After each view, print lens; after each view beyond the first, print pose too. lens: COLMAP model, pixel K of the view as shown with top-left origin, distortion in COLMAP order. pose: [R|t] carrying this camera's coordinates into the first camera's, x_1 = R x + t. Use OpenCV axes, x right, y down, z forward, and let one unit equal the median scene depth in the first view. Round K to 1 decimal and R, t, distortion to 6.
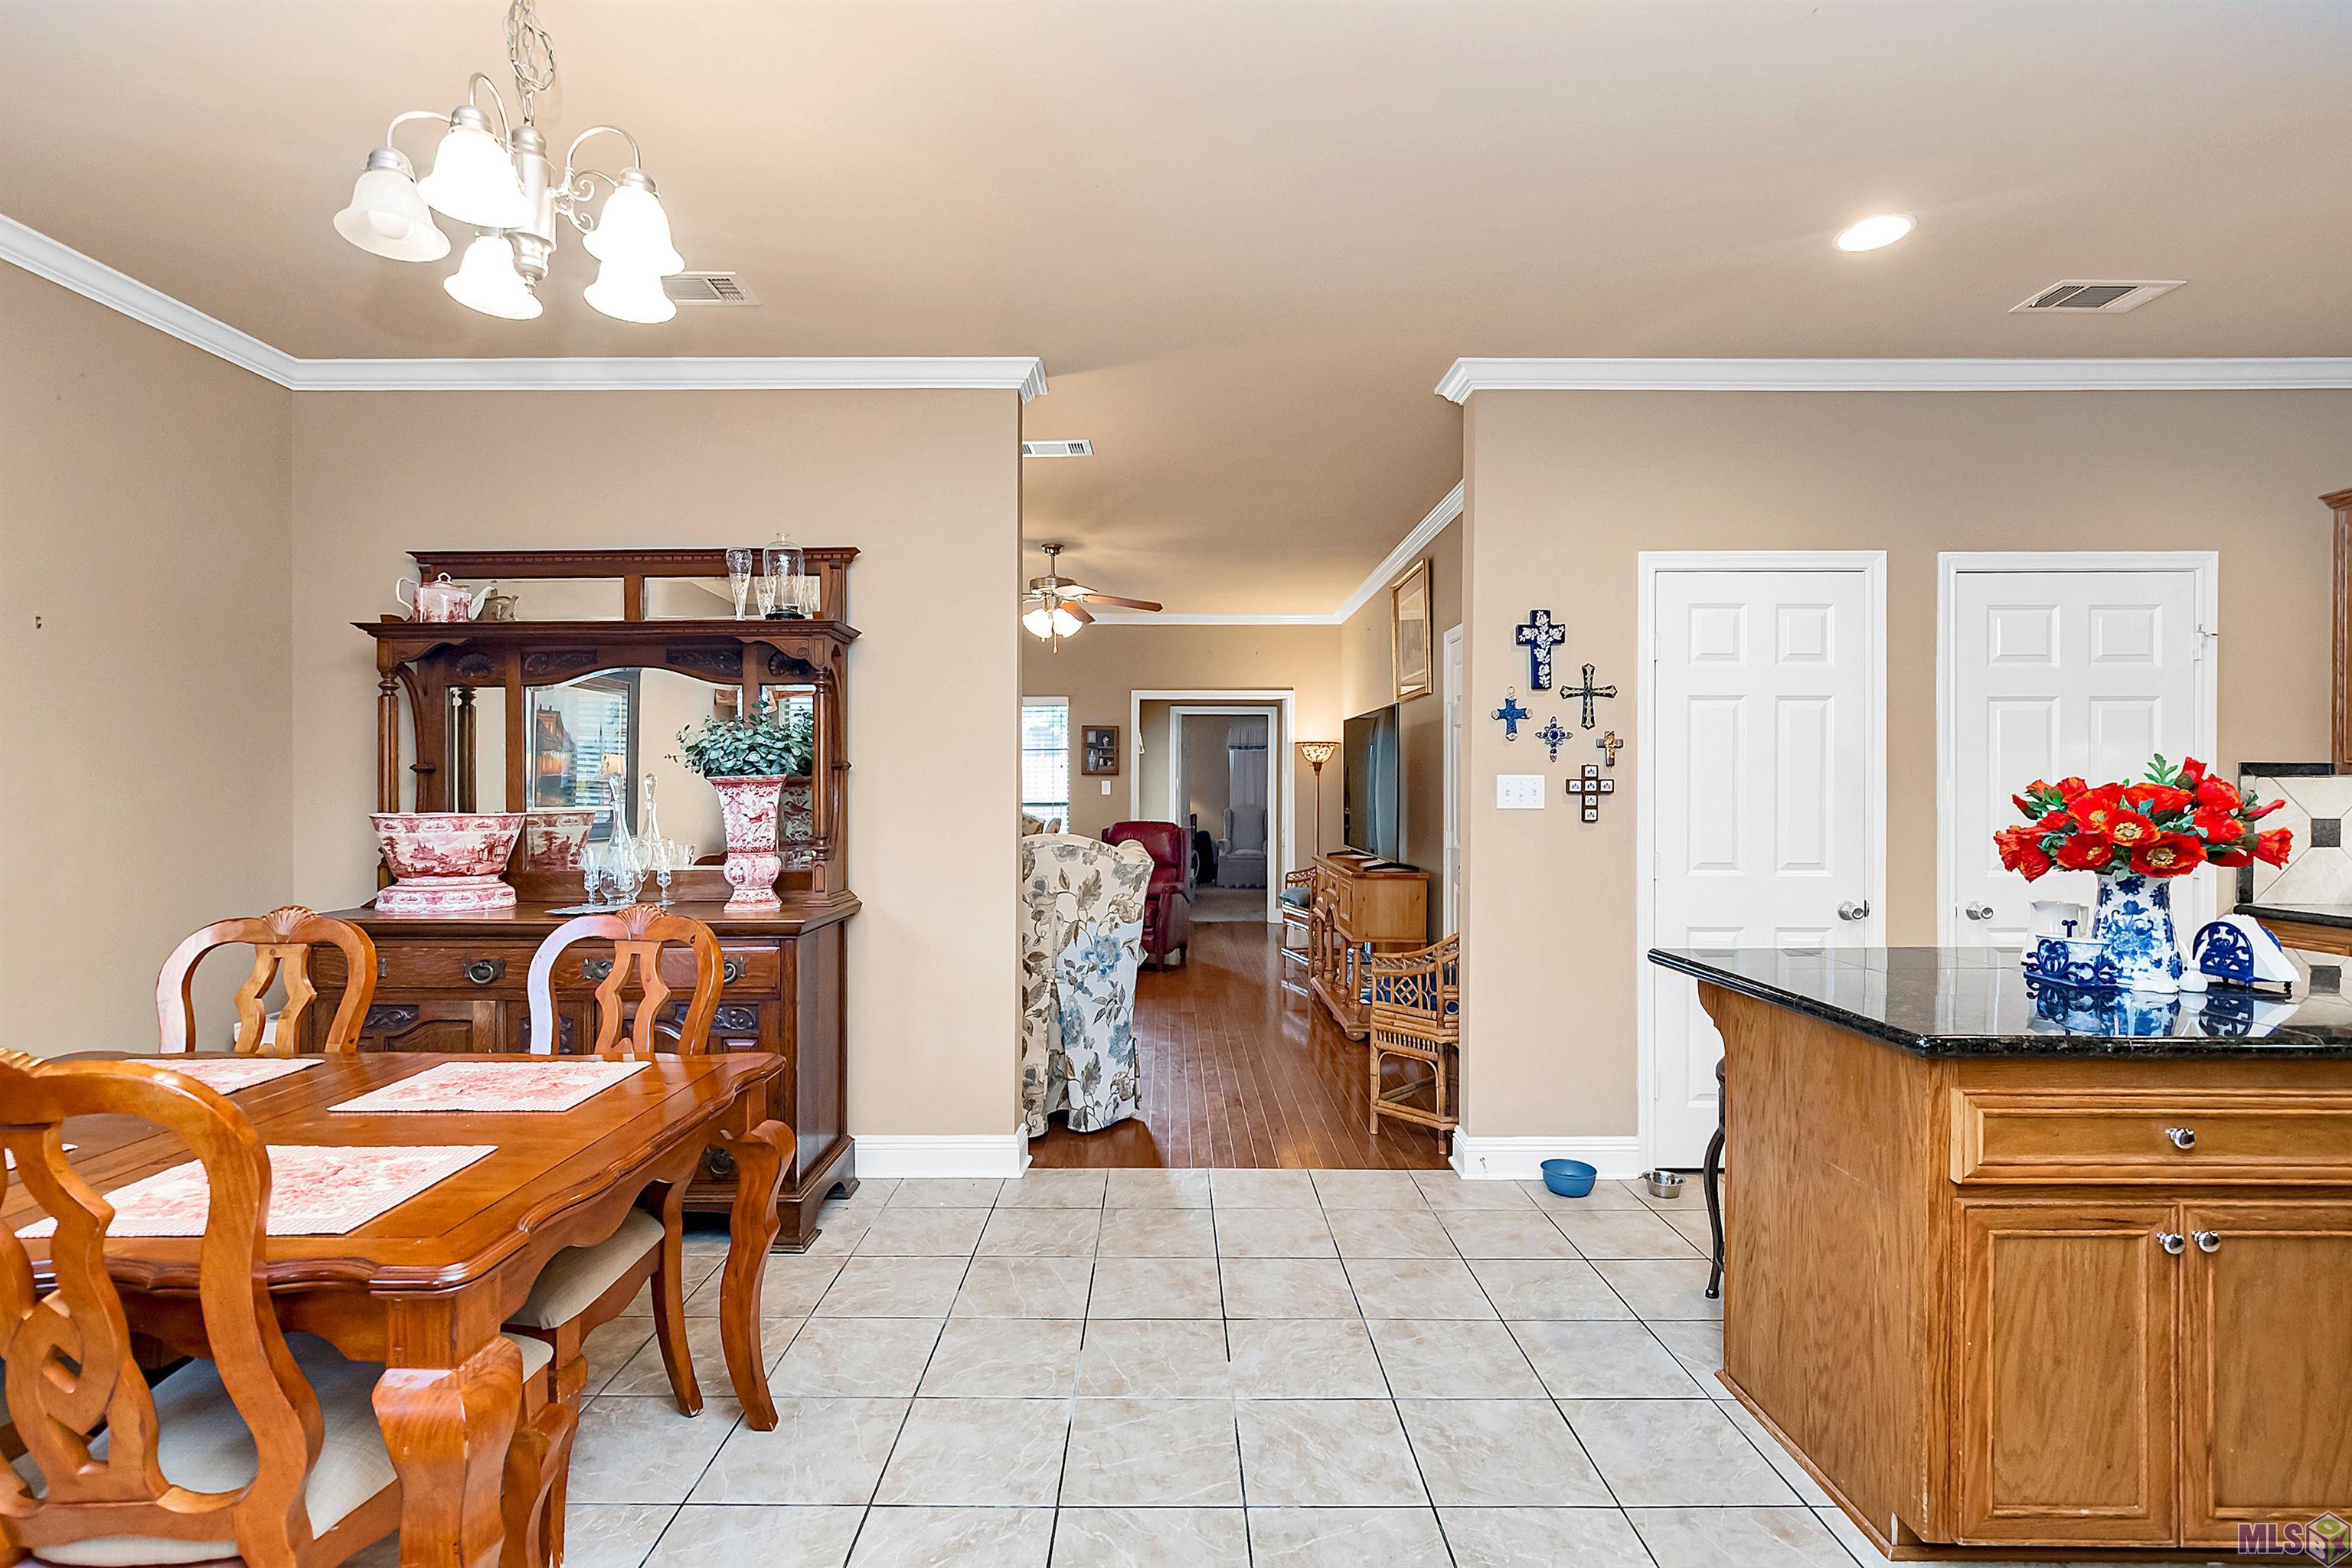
lens RADIAL K [[1061.6, 0, 1150.6], [0, 1061.6, 789.2], [0, 0, 1]] dist [-0.002730, -0.000735]
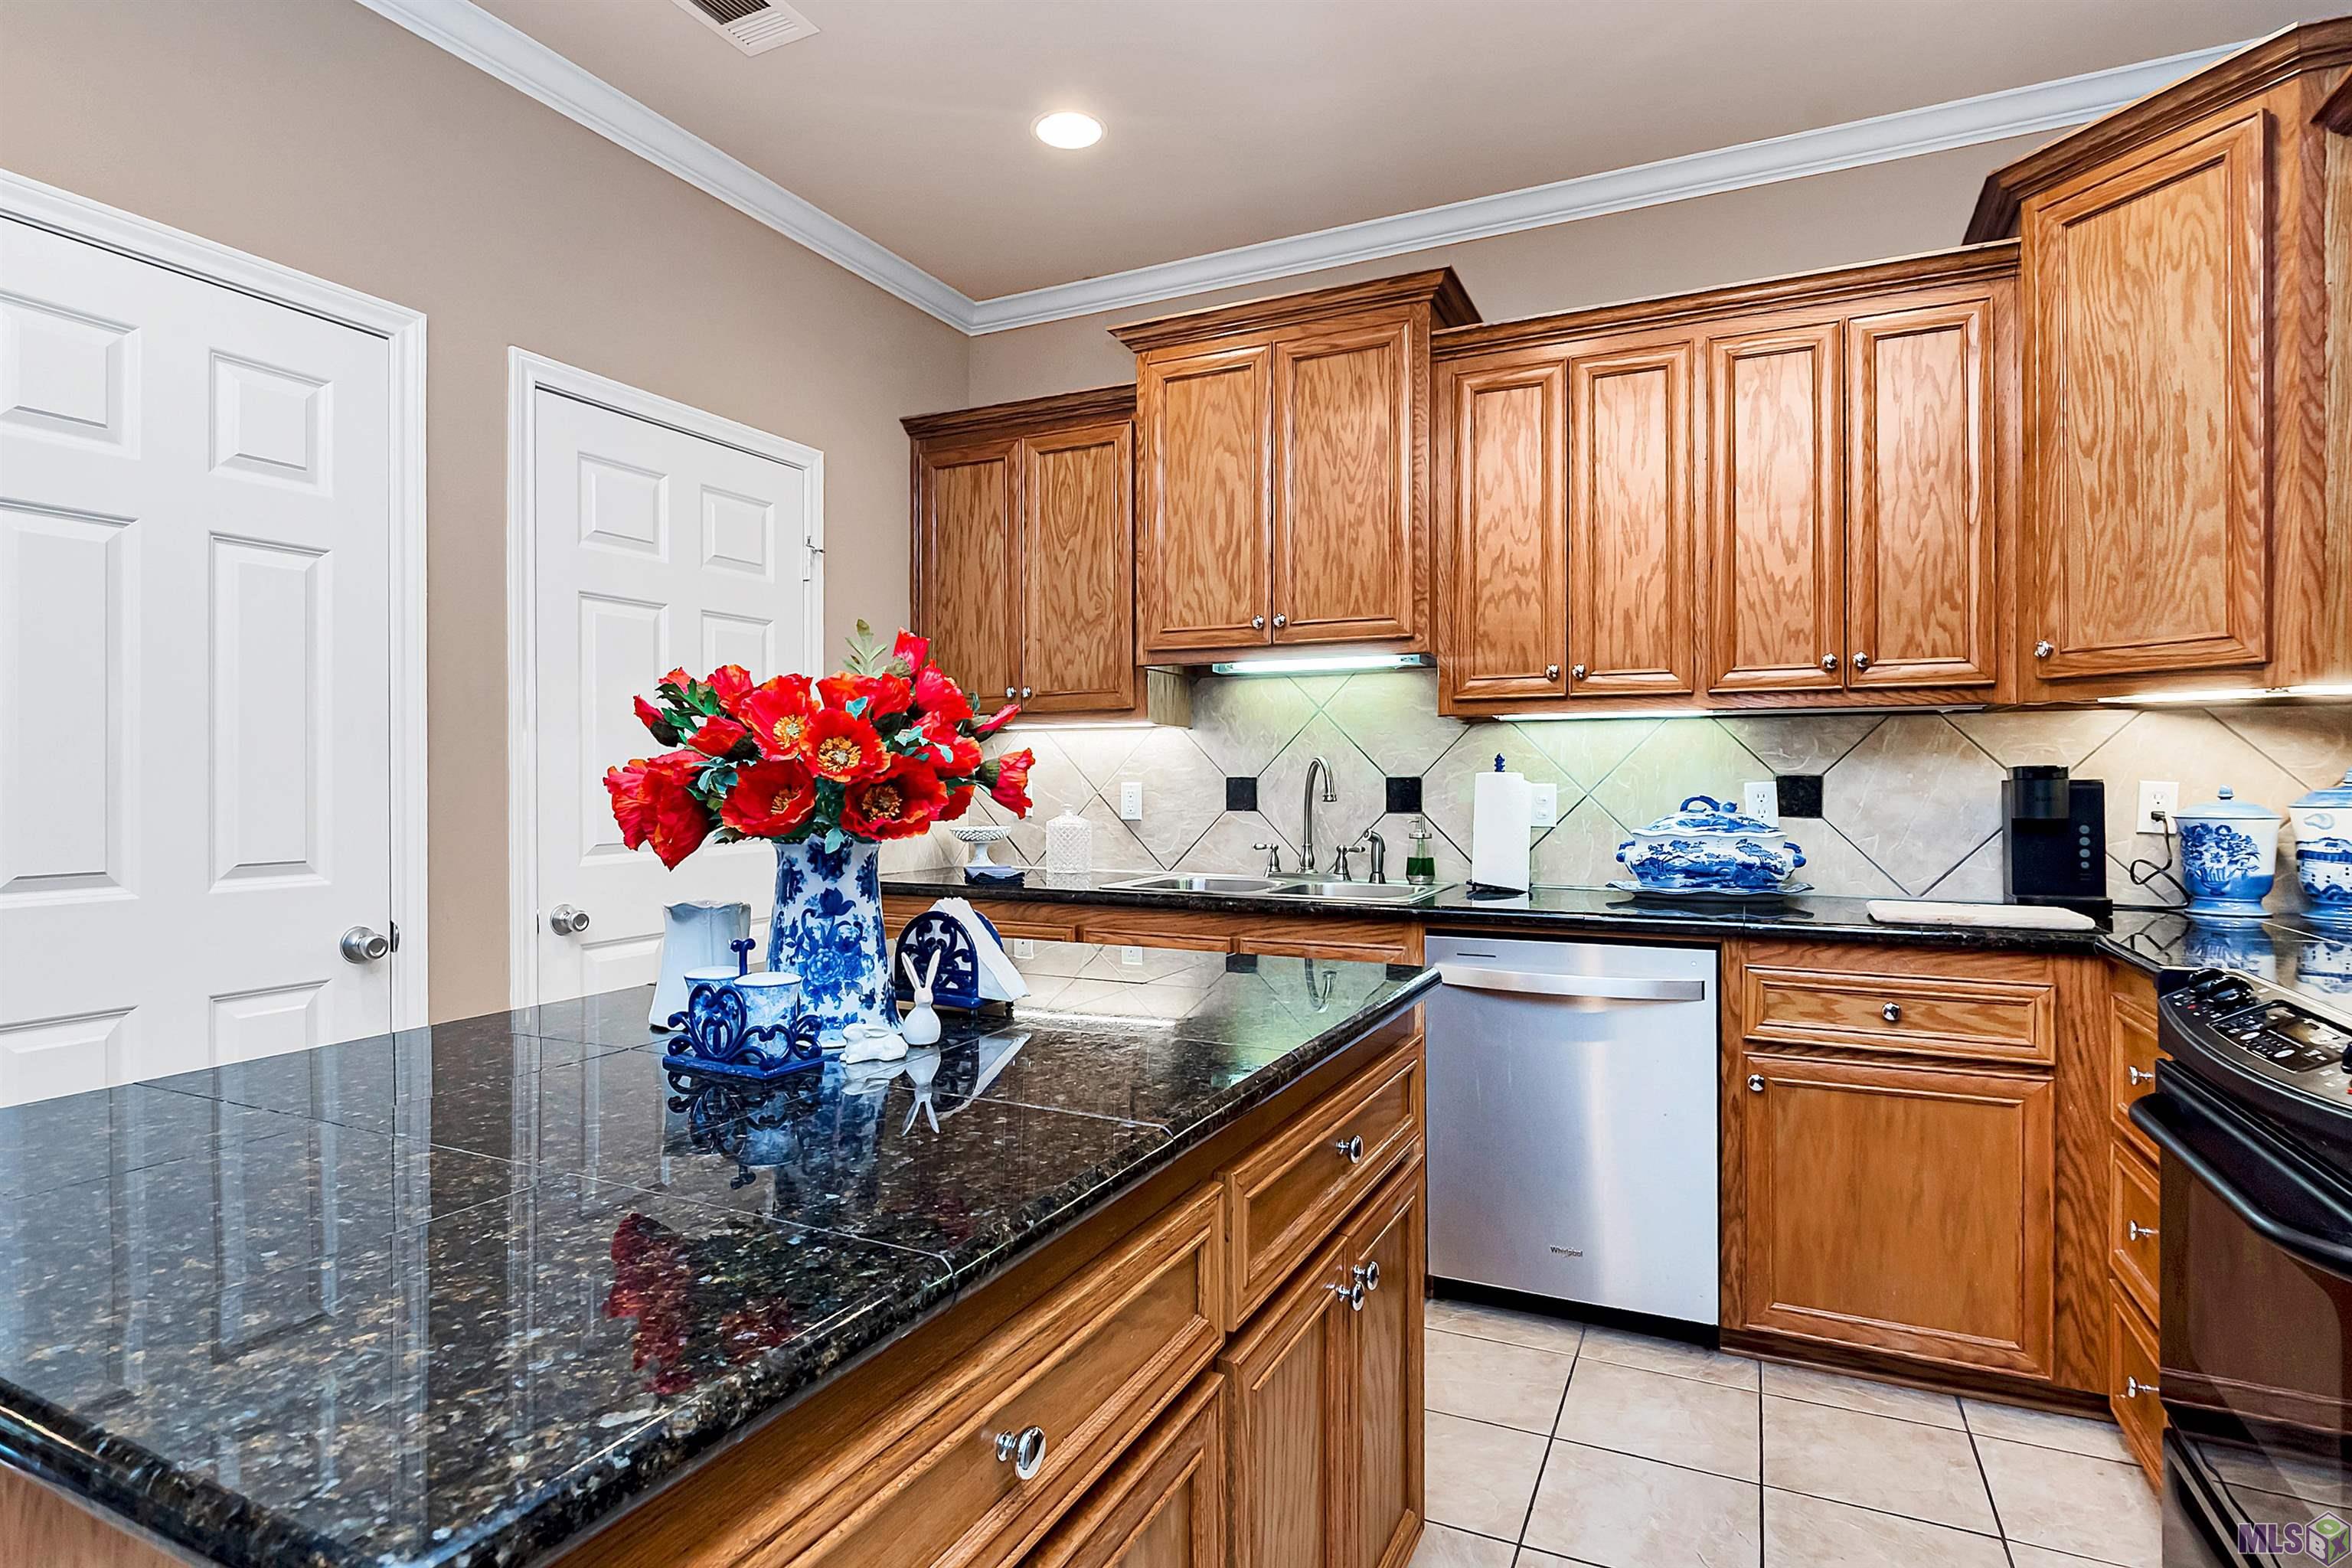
lens RADIAL K [[1179.2, 0, 1162.9], [0, 1179.2, 785.0], [0, 0, 1]] dist [0.002408, -0.012566]
pose [[0.420838, -0.004470, 0.907125, 0.453801], [0.003376, 0.999989, 0.003362, 0.050858], [-0.907129, 0.001648, 0.420849, 0.593012]]
